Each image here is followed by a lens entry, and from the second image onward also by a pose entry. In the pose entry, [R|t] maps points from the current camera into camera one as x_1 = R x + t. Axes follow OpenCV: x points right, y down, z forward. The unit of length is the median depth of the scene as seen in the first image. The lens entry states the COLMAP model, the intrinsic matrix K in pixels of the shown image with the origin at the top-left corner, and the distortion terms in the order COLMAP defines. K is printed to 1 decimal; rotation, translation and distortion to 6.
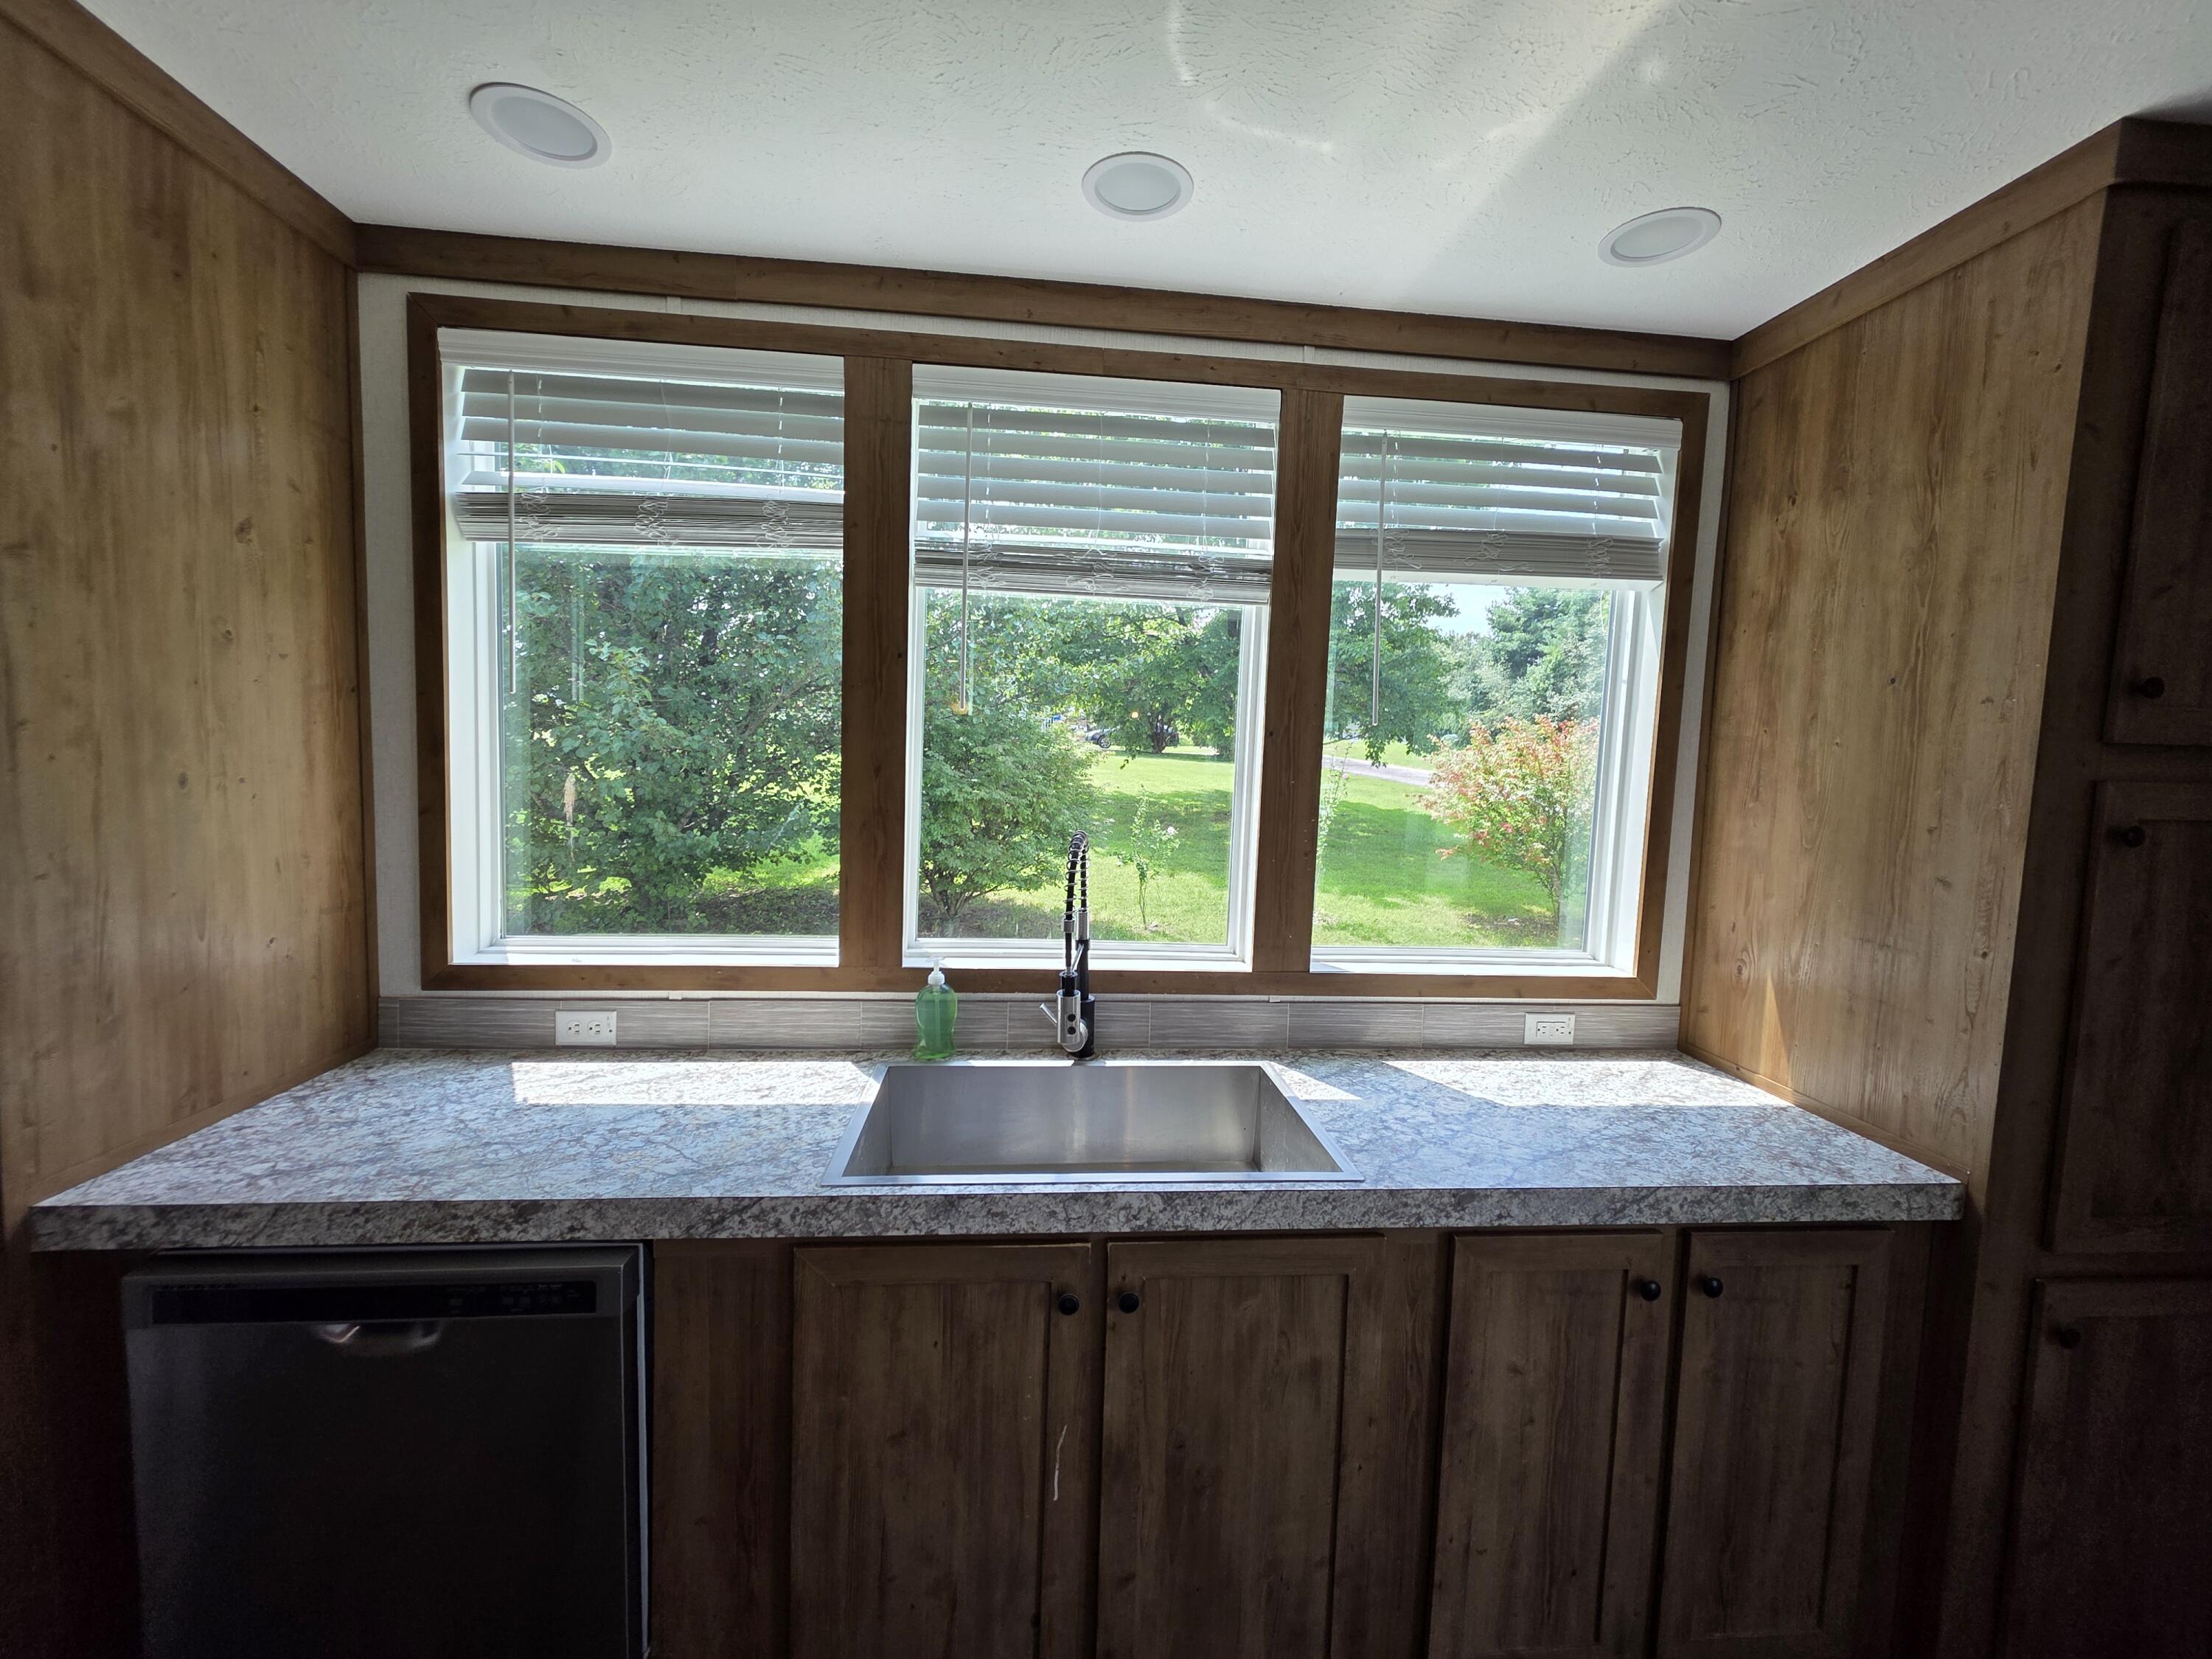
lens RADIAL K [[897.2, 0, 1097.5], [0, 897.2, 825.9], [0, 0, 1]] dist [0.000834, 0.000115]
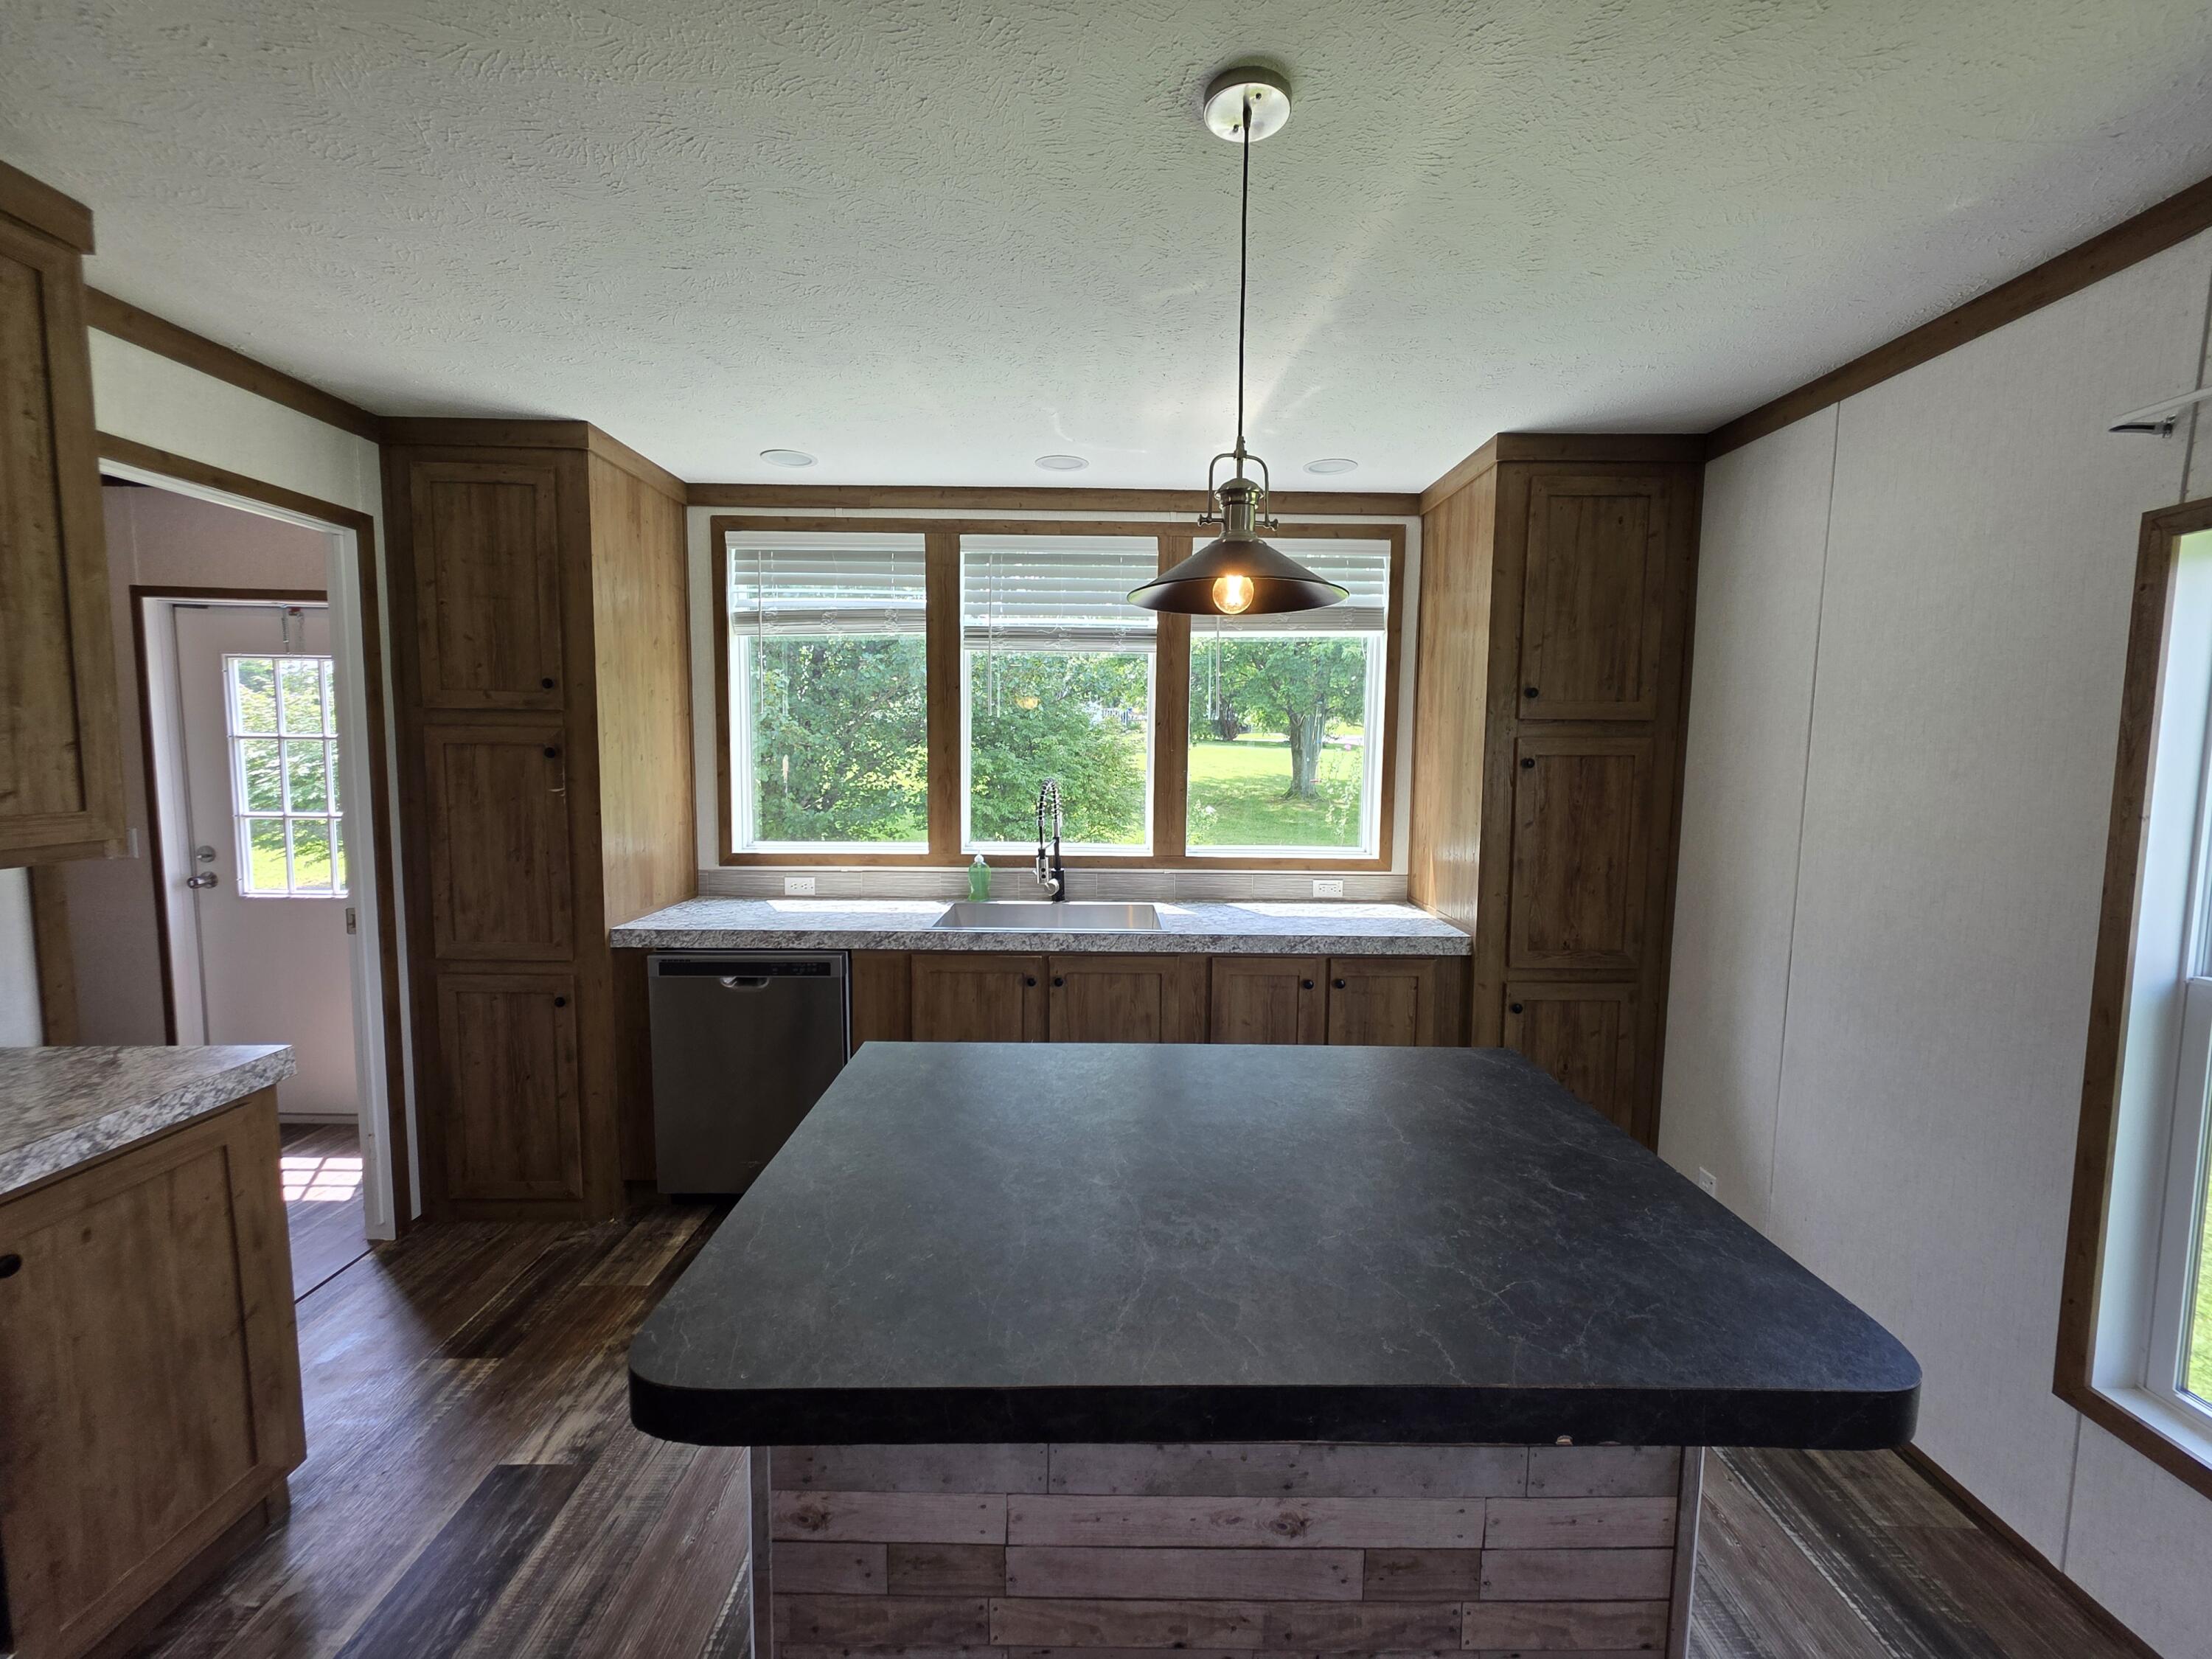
lens RADIAL K [[885.8, 0, 1104.9], [0, 885.8, 826.0], [0, 0, 1]] dist [-0.000072, 0.001050]
pose [[0.996596, -0.016029, -0.080871, 0.256930], [0.016978, 0.999795, 0.011067, 0.093920], [0.080677, -0.012403, 0.996663, -0.907747]]
